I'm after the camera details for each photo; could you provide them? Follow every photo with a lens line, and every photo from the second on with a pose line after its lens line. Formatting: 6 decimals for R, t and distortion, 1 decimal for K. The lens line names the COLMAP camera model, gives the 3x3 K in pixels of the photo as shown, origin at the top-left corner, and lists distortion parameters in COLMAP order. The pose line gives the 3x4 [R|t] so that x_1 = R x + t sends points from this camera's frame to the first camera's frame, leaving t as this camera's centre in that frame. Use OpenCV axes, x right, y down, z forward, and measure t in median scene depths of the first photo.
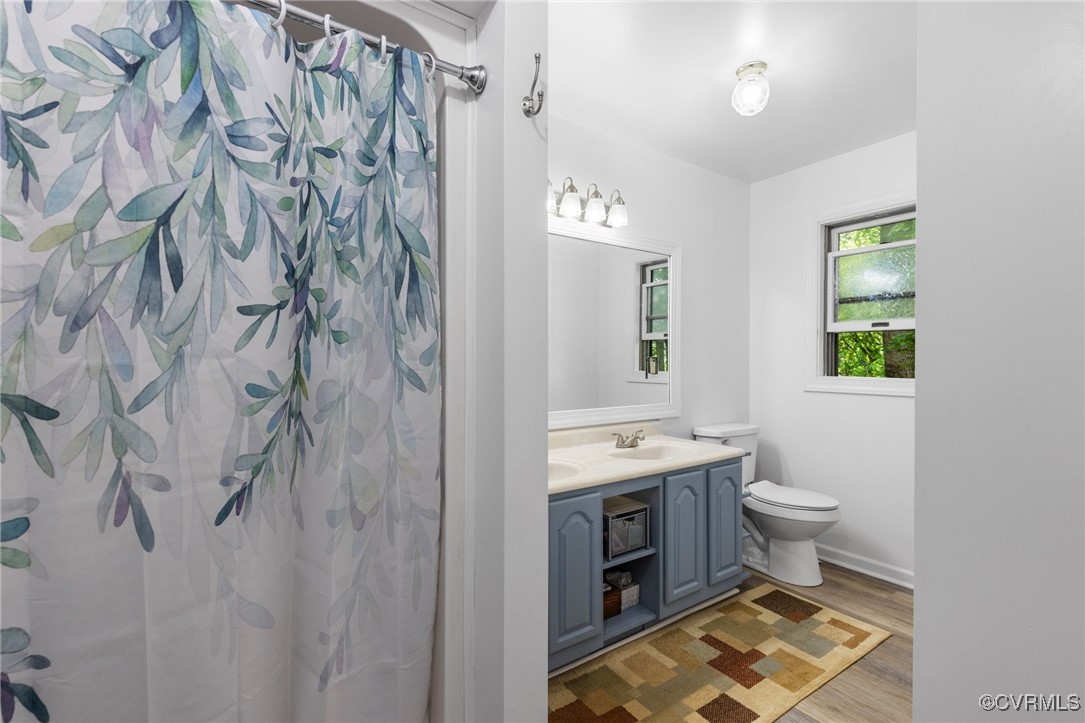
lens RADIAL K [[487.3, 0, 542.2], [0, 487.3, 363.8], [0, 0, 1]] dist [0.008688, -0.001710]
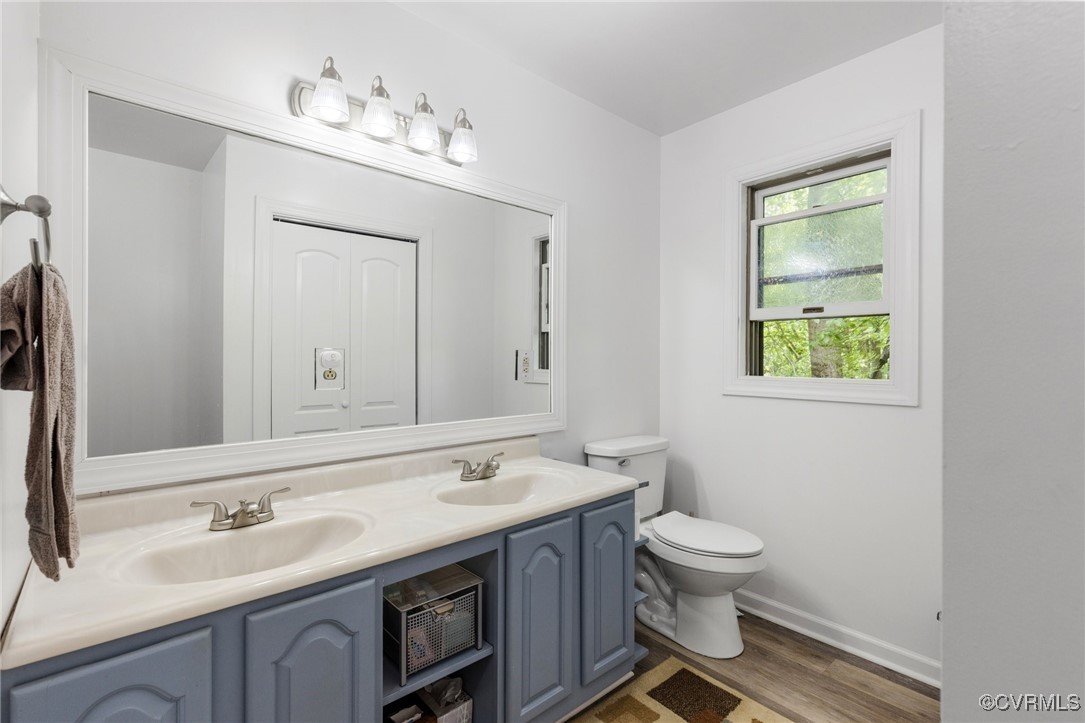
lens RADIAL K [[487.3, 0, 543.6], [0, 487.3, 360.4], [0, 0, 1]] dist [0.008688, -0.001710]
pose [[0.993489, 0.001488, 0.113916, 0.184527], [-0.001013, 0.999991, -0.004231, 0.004258], [-0.113921, 0.004088, 0.993481, 0.289871]]
